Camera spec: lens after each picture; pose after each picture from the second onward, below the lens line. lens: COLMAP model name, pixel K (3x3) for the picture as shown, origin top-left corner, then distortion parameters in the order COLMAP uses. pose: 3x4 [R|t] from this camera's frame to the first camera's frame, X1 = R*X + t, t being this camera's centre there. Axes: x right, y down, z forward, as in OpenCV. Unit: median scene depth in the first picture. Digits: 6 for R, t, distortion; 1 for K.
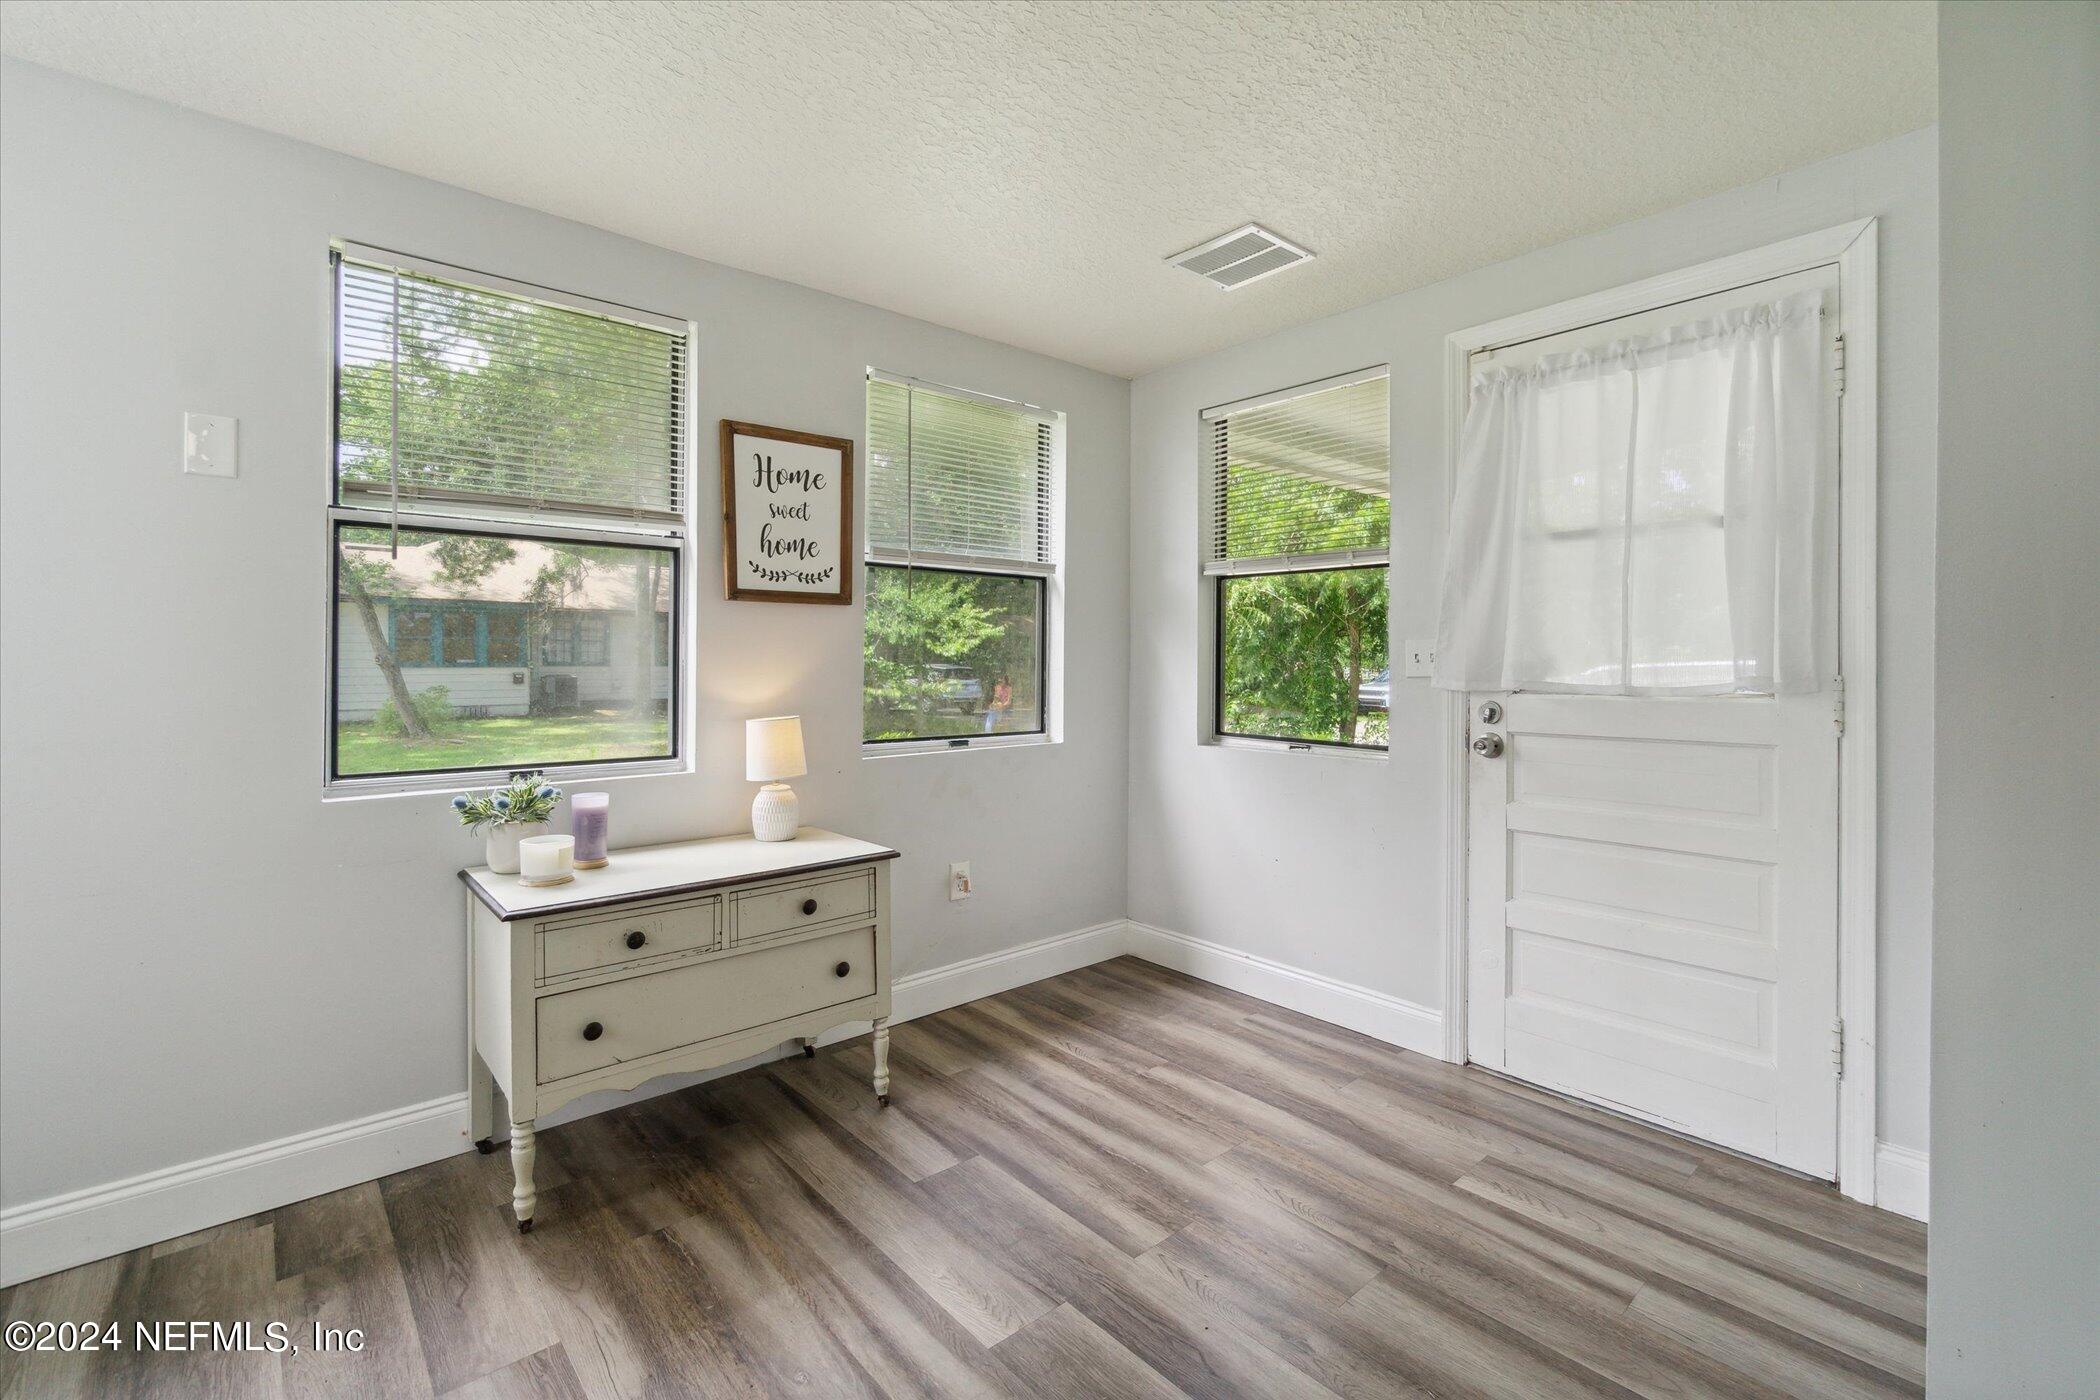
lens RADIAL K [[939.6, 0, 1053.9], [0, 939.6, 664.8], [0, 0, 1]] dist [-0.000772, -0.000144]
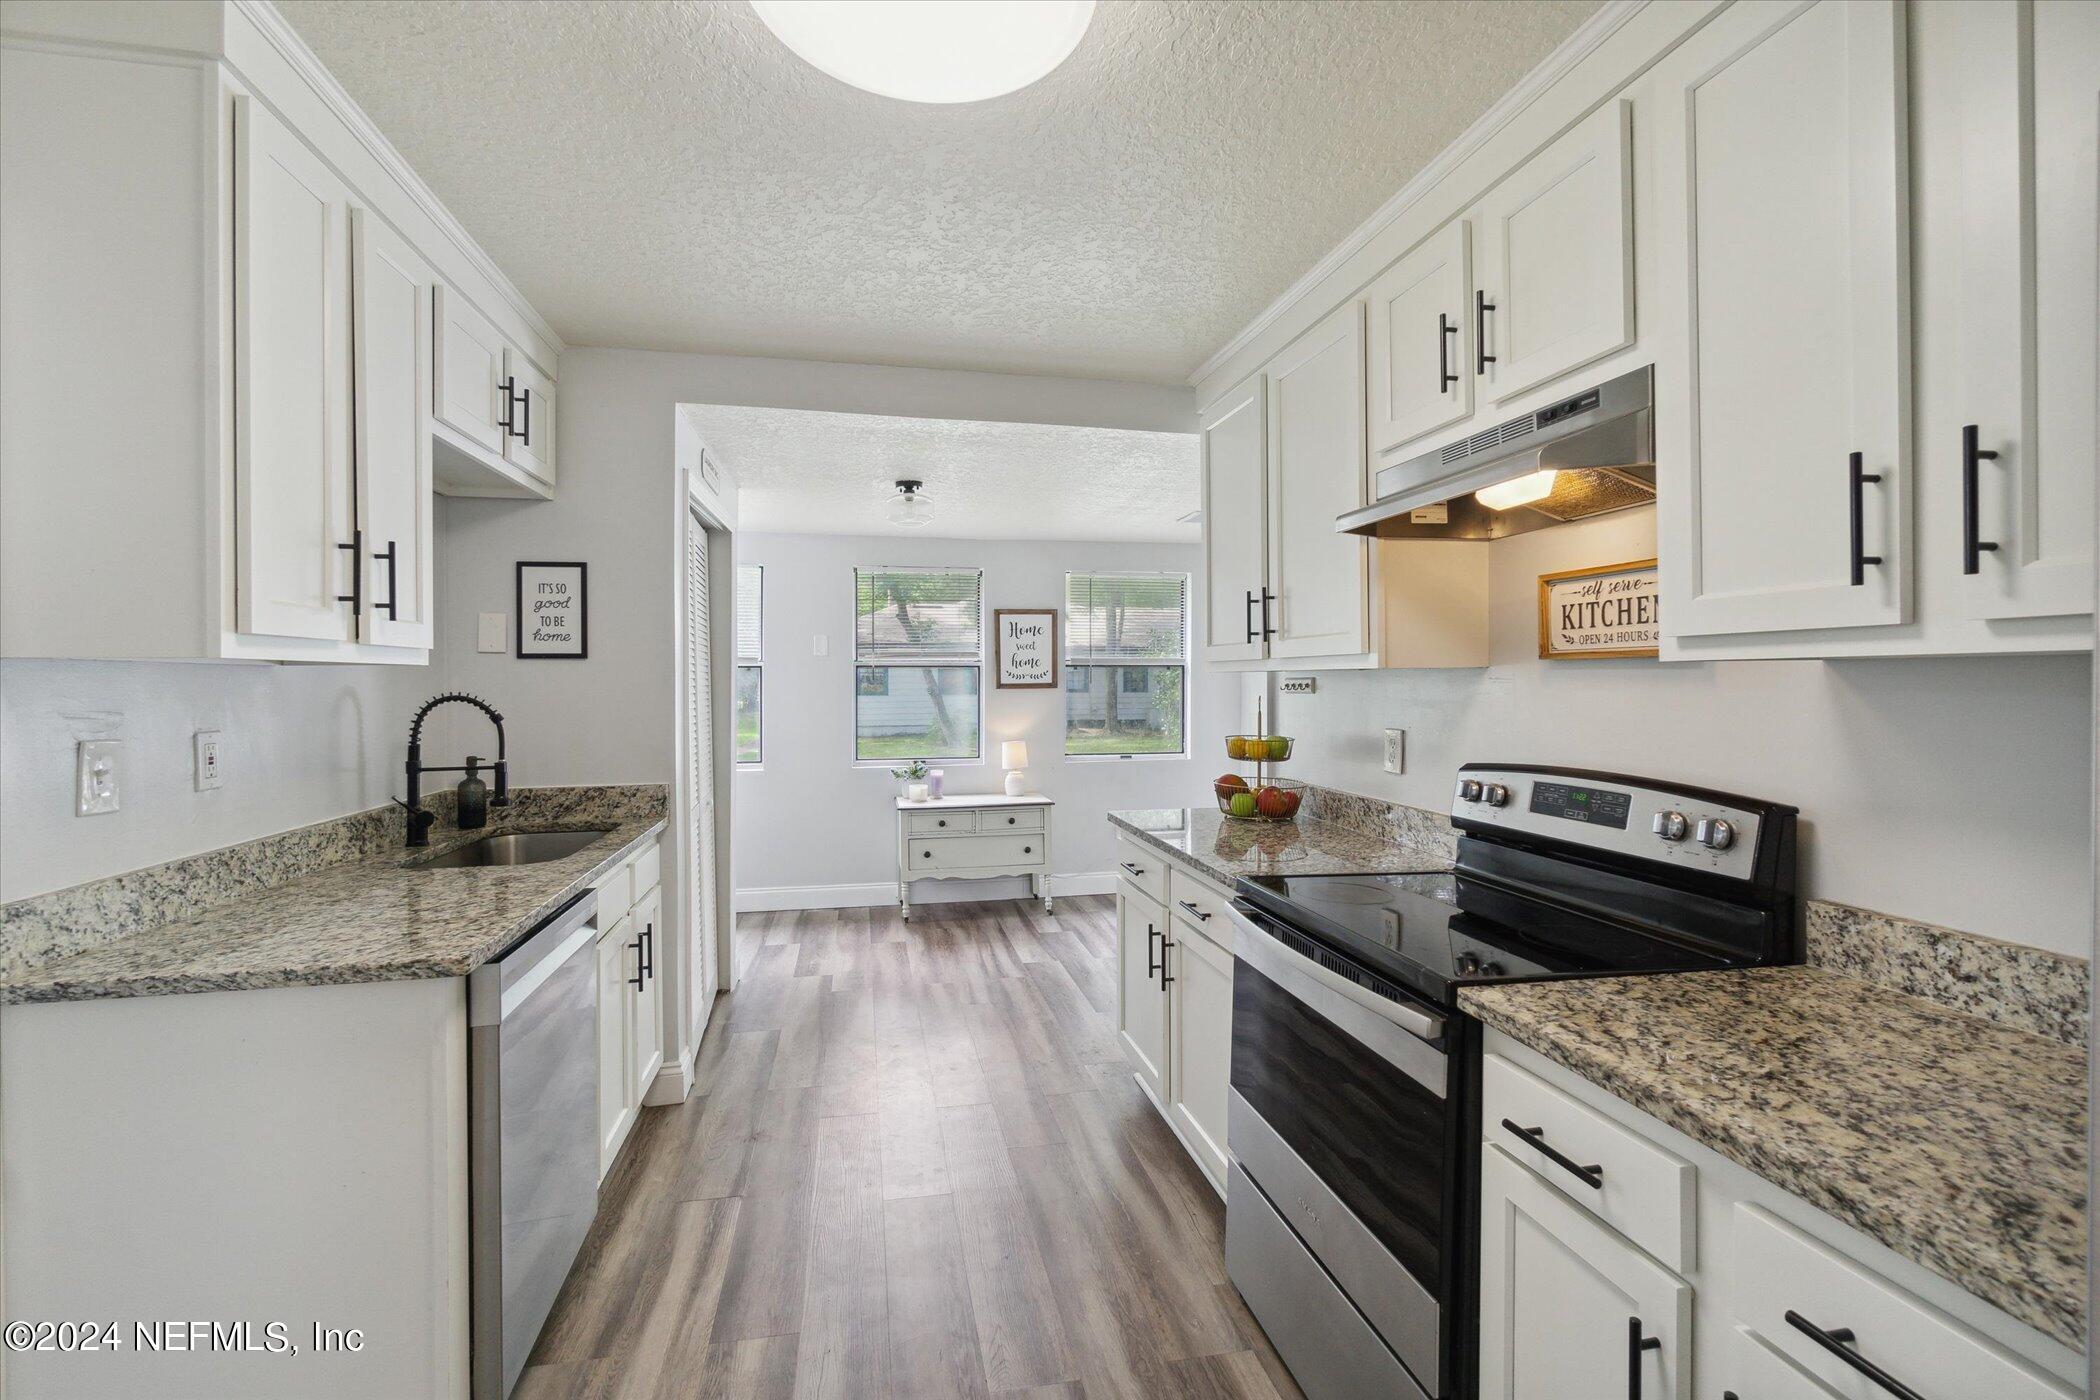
lens RADIAL K [[907.7, 0, 1050.0], [0, 907.7, 700.0], [0, 0, 1]] dist [0.000532, 0.000016]
pose [[0.872368, 0.006036, -0.488813, 0.821967], [0.001940, 0.999873, 0.015809, -0.075255], [0.488846, -0.014740, 0.872245, -0.833359]]
